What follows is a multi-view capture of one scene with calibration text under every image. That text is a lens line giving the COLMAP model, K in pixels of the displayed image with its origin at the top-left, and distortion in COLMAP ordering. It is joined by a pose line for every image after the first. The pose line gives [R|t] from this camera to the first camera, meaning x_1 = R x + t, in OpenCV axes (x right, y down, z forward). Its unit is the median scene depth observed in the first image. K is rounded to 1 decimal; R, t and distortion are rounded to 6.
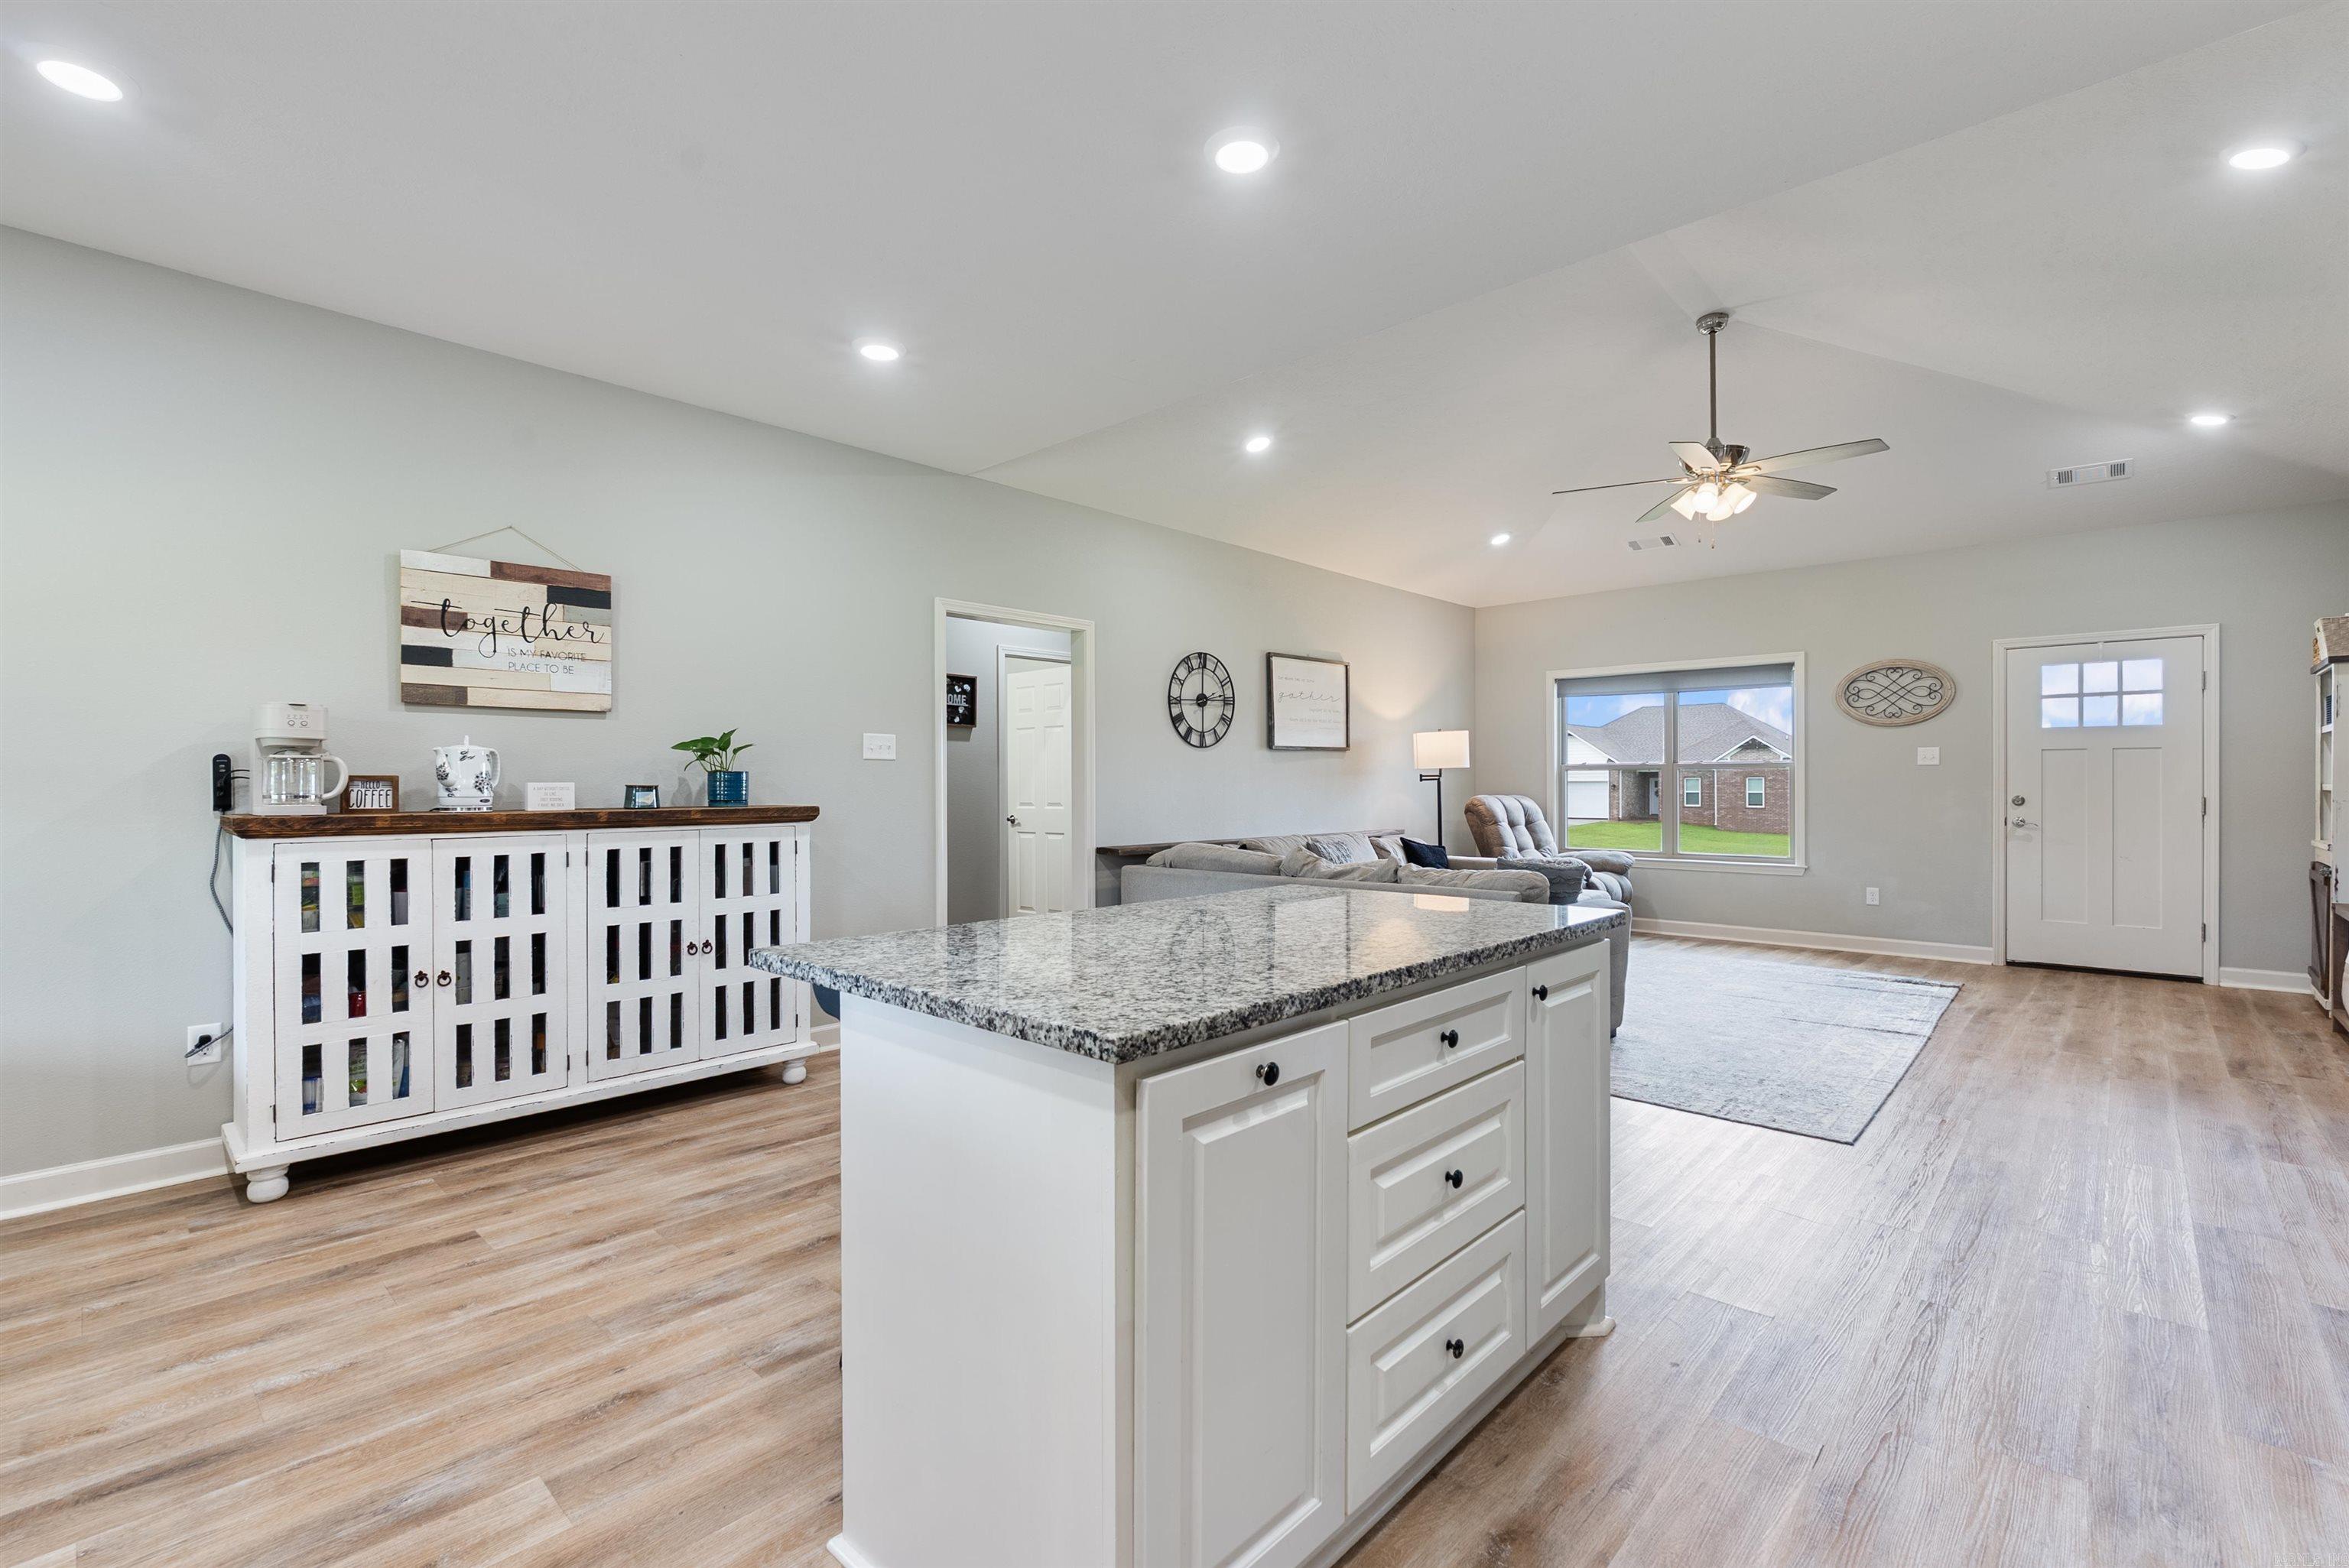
lens RADIAL K [[1033.8, 0, 1178.0], [0, 1033.8, 782.3], [0, 0, 1]] dist [-0.005697, 0.000793]
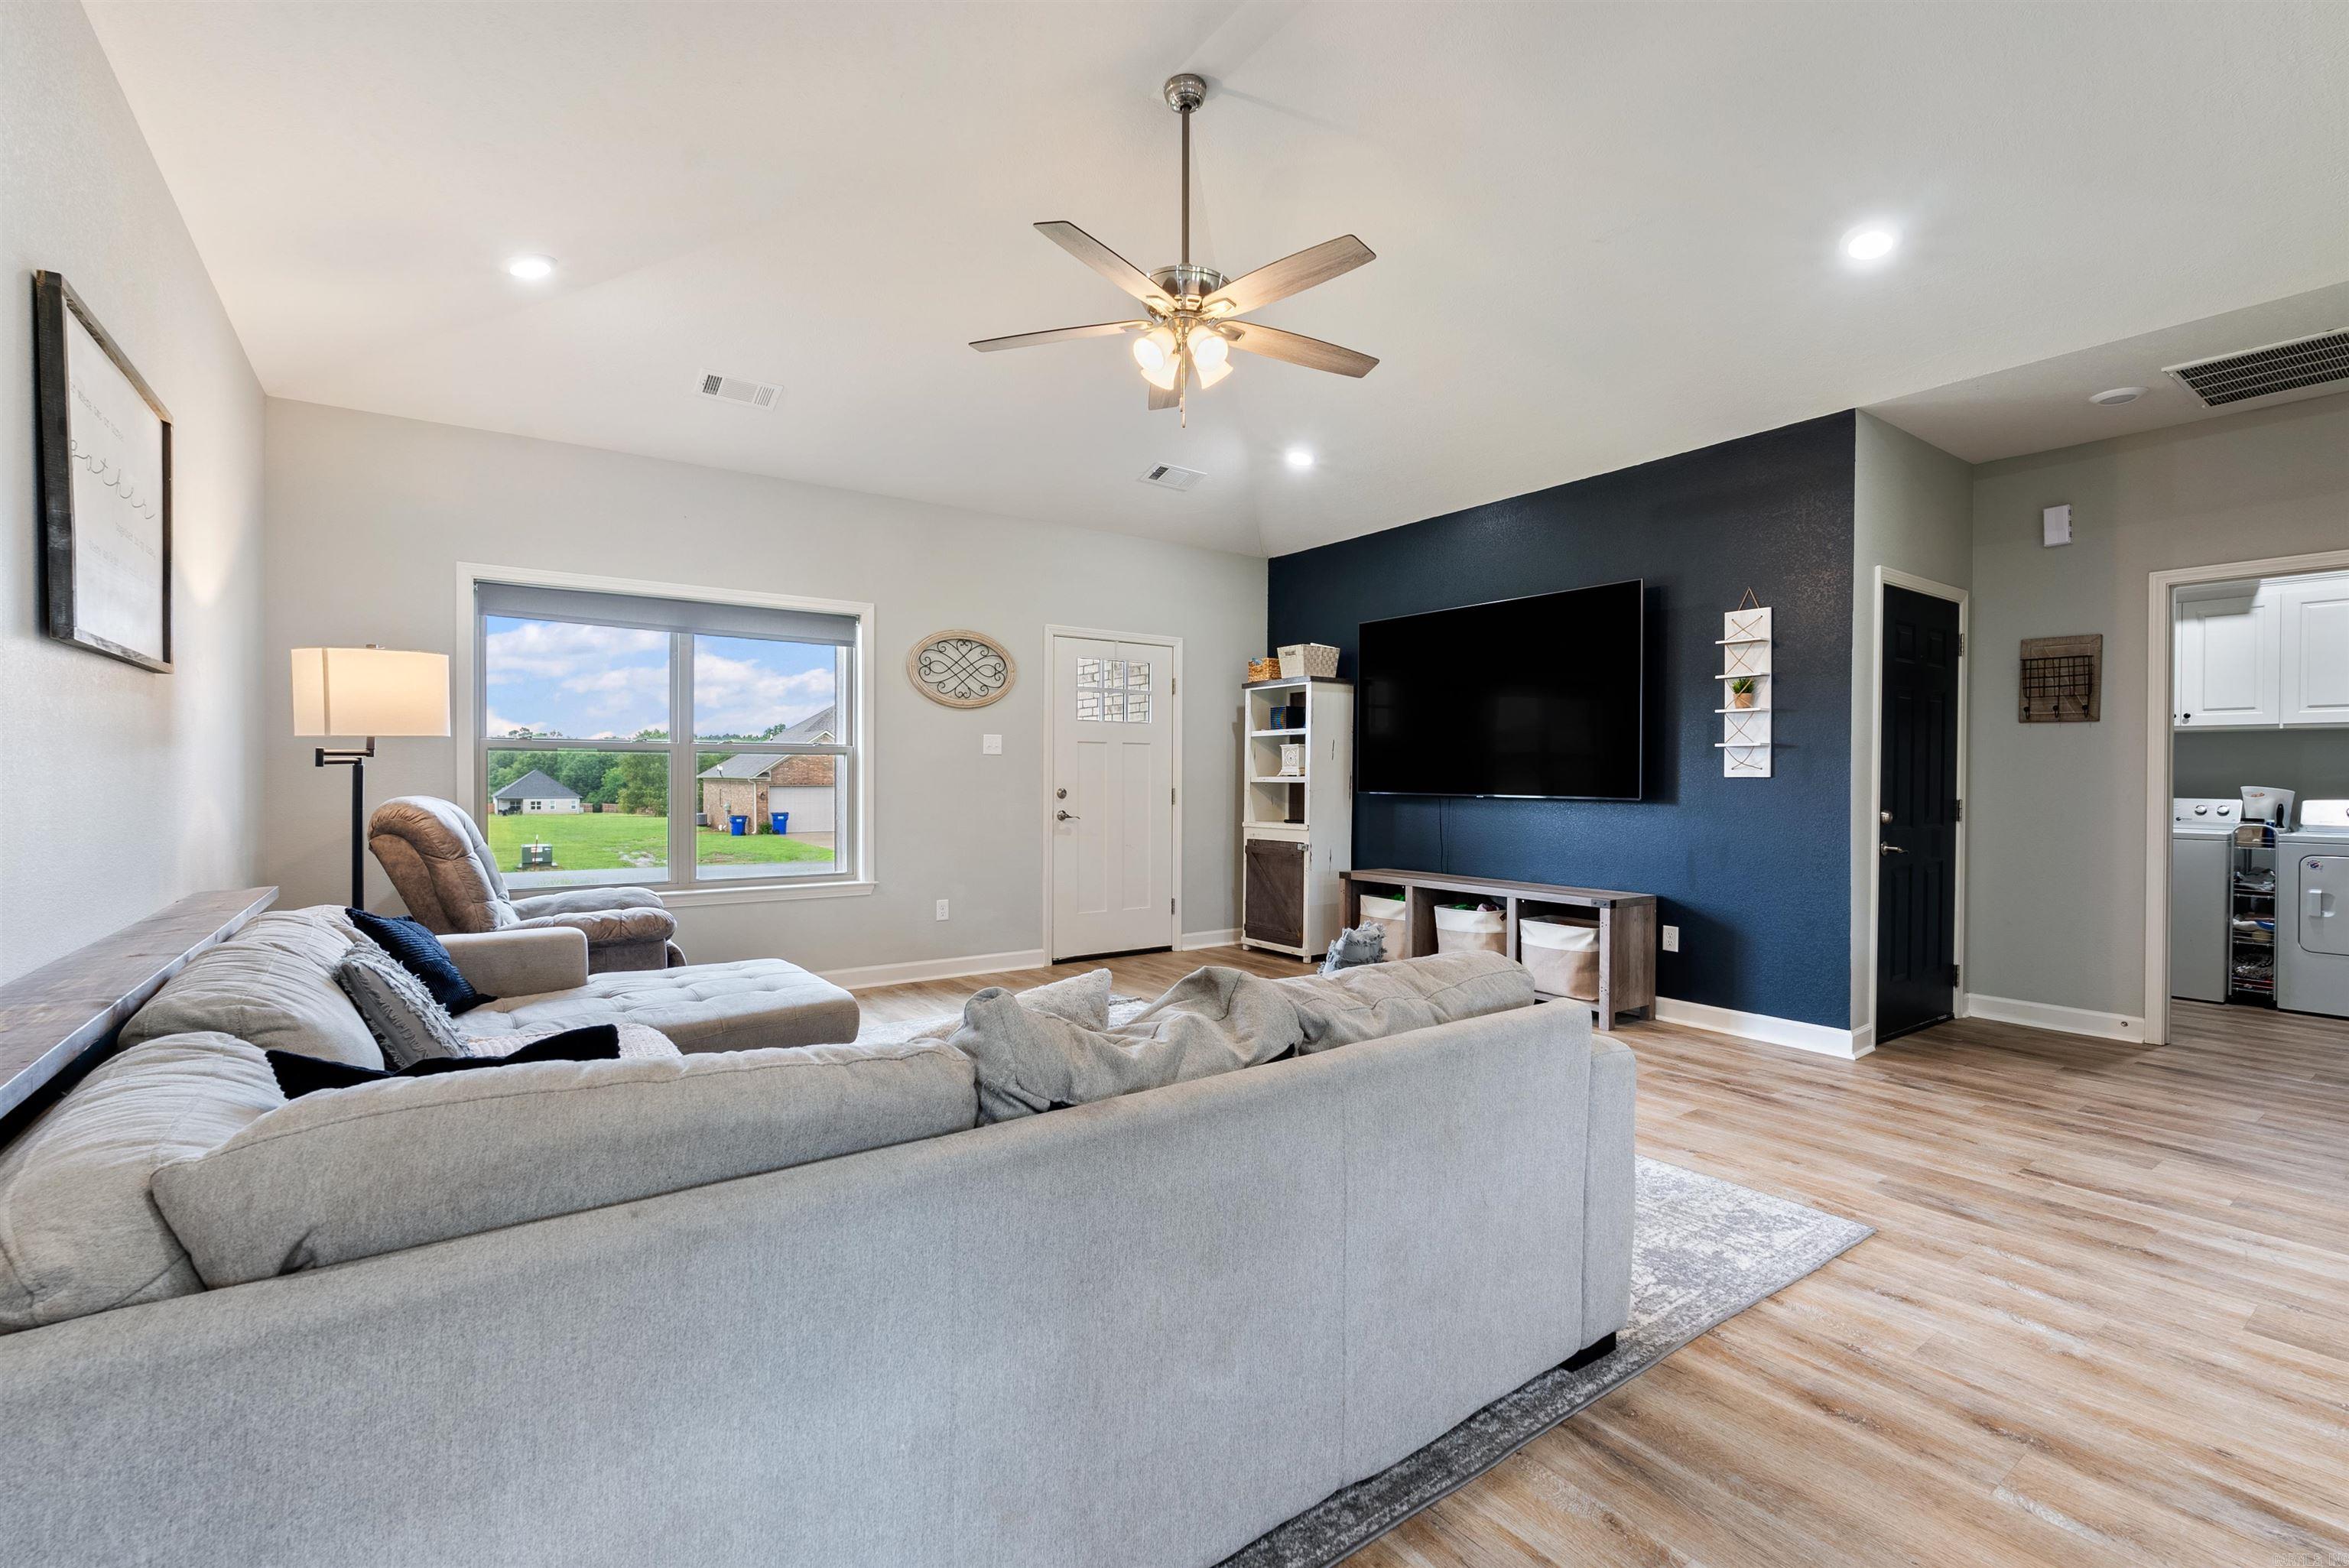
lens RADIAL K [[1033.8, 0, 1178.0], [0, 1033.8, 782.3], [0, 0, 1]] dist [-0.005697, 0.000793]
pose [[0.199147, -0.003877, 0.979962, -0.147821], [-0.004997, 0.999975, 0.004971, 0.002503], [-0.979957, -0.005886, 0.199123, 0.869170]]
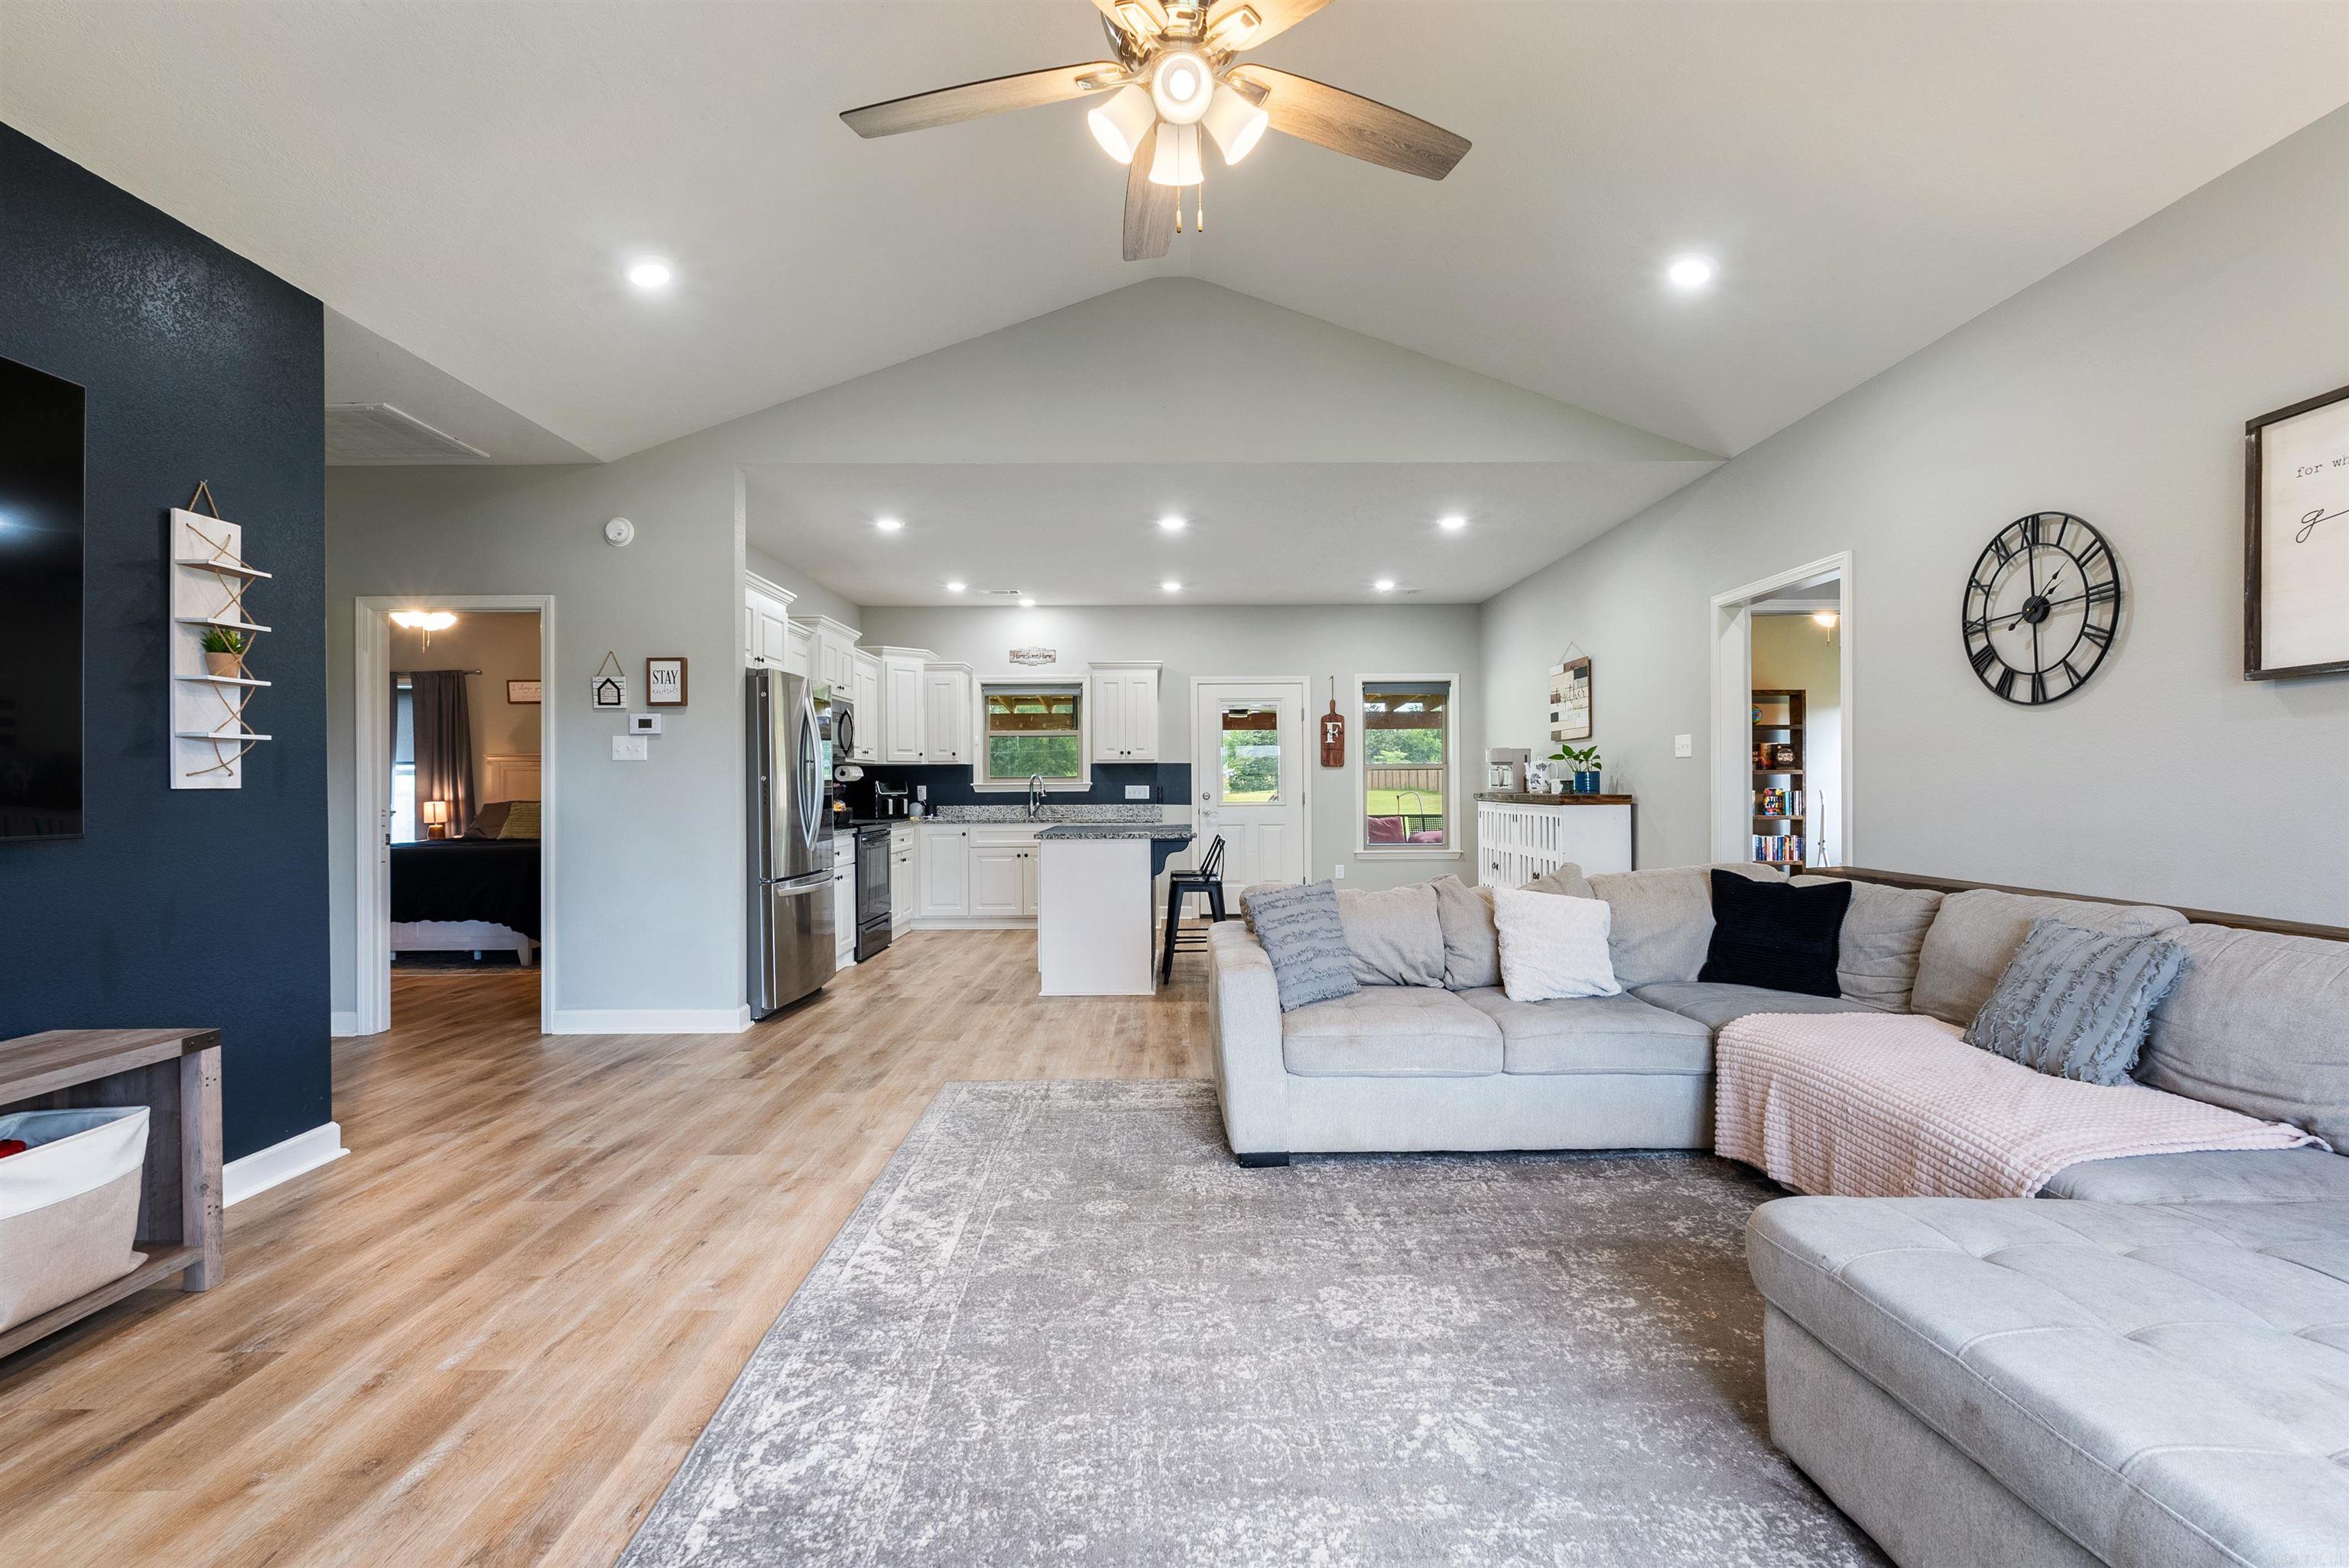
lens RADIAL K [[1033.8, 0, 1178.0], [0, 1033.8, 782.3], [0, 0, 1]] dist [-0.005697, 0.000793]
pose [[-0.727242, 0.005863, -0.686356, 0.815366], [0.008658, 0.999962, -0.000632, 0.001241], [0.686327, -0.006402, -0.727265, 1.312955]]
